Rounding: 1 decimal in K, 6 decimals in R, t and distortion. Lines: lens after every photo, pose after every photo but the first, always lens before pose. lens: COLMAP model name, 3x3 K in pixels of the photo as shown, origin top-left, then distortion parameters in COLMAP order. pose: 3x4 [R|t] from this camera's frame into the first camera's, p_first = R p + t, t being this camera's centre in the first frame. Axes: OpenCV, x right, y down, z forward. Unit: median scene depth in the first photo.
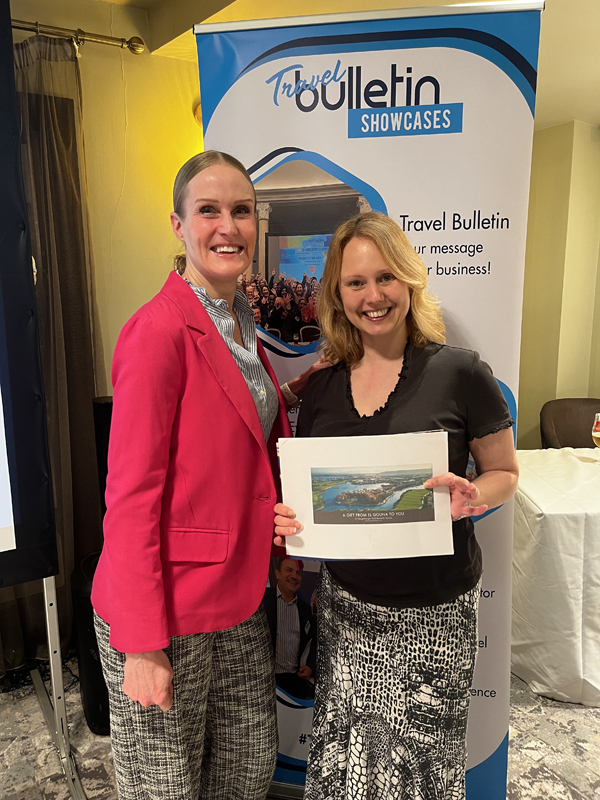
lens RADIAL K [[624.1, 0, 295.9], [0, 624.1, 392.5], [0, 0, 1]] dist [0.074372, -0.118819]
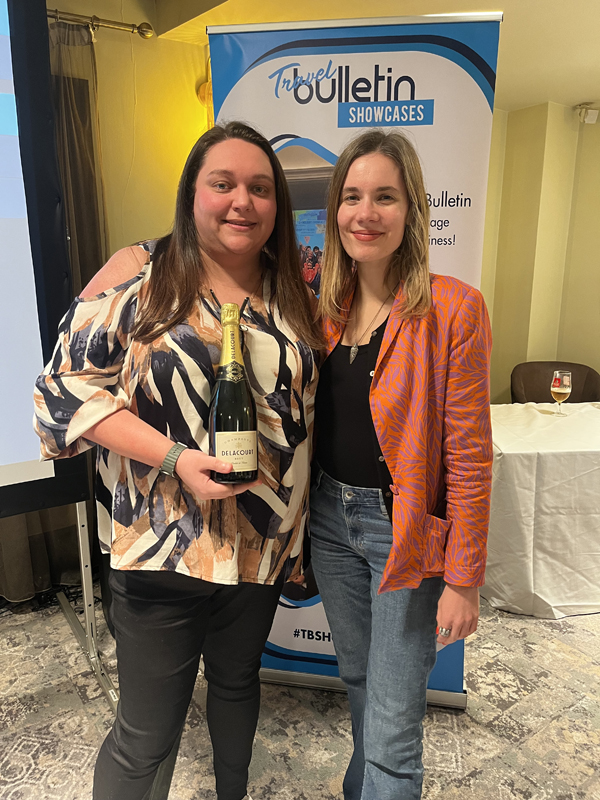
lens RADIAL K [[624.1, 0, 302.5], [0, 624.1, 398.8], [0, 0, 1]] dist [0.074372, -0.118819]
pose [[0.999587, 0.003053, 0.028569, -0.016276], [-0.004585, 0.998546, 0.053716, 0.042550], [-0.028364, -0.053825, 0.998147, -0.208372]]
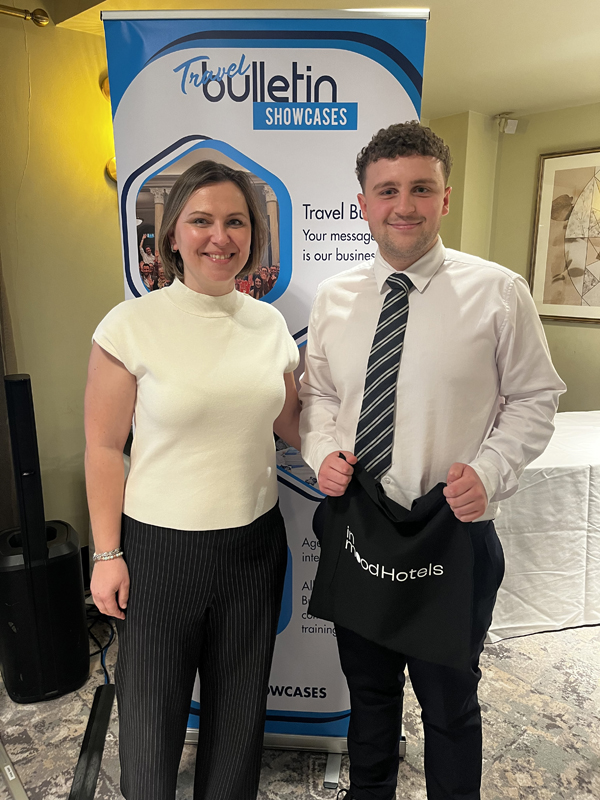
lens RADIAL K [[624.1, 0, 307.3], [0, 624.1, 393.8], [0, 0, 1]] dist [0.074372, -0.118819]
pose [[0.988850, -0.015911, 0.148065, 0.007812], [0.009556, 0.999006, 0.043534, -0.002107], [-0.148611, -0.041633, 0.988019, -0.085793]]
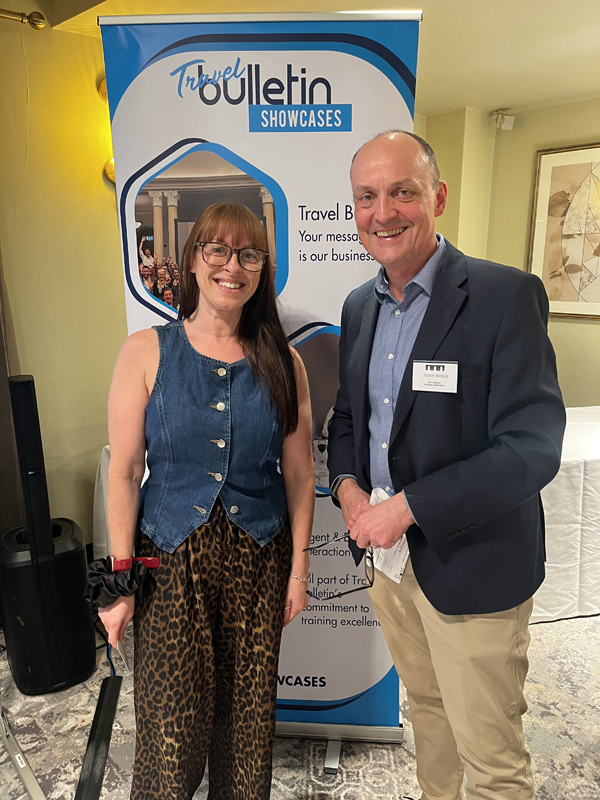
lens RADIAL K [[624.1, 0, 304.0], [0, 624.1, 406.0], [0, 0, 1]] dist [0.074372, -0.118819]
pose [[0.989405, -0.027382, 0.142577, 0.008230], [0.018183, 0.997692, 0.065426, -0.002987], [-0.144039, -0.062140, 0.987619, -0.111974]]
